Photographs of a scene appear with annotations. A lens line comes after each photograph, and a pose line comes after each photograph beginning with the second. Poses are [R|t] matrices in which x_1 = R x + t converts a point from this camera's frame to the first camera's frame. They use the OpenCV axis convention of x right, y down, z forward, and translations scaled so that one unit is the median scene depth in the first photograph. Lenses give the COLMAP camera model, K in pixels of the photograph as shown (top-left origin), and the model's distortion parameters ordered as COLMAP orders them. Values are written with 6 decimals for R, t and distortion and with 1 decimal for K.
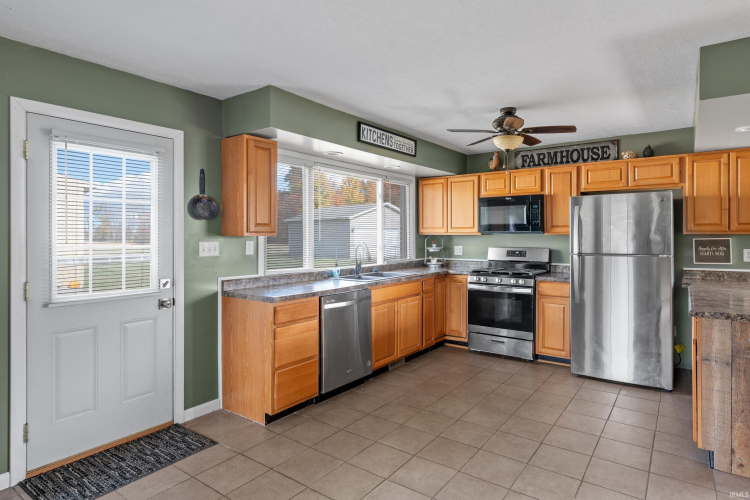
lens RADIAL K [[426.1, 0, 385.6], [0, 426.1, 230.6], [0, 0, 1]] dist [-0.001117, -0.001567]
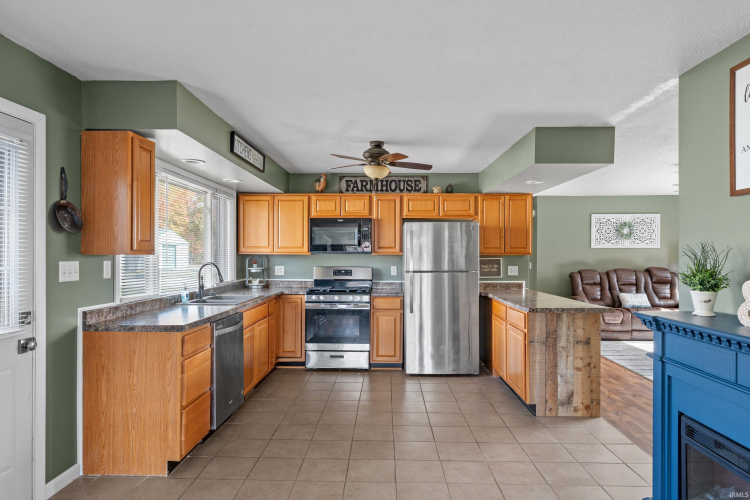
lens RADIAL K [[468.6, 0, 375.0], [0, 468.6, 250.0], [0, 0, 1]] dist [-0.001543, -0.000640]
pose [[0.826572, 0.010959, 0.562725, -0.358018], [-0.011407, 0.999931, -0.002719, 0.000173], [-0.562716, -0.004172, 0.826640, -0.010363]]
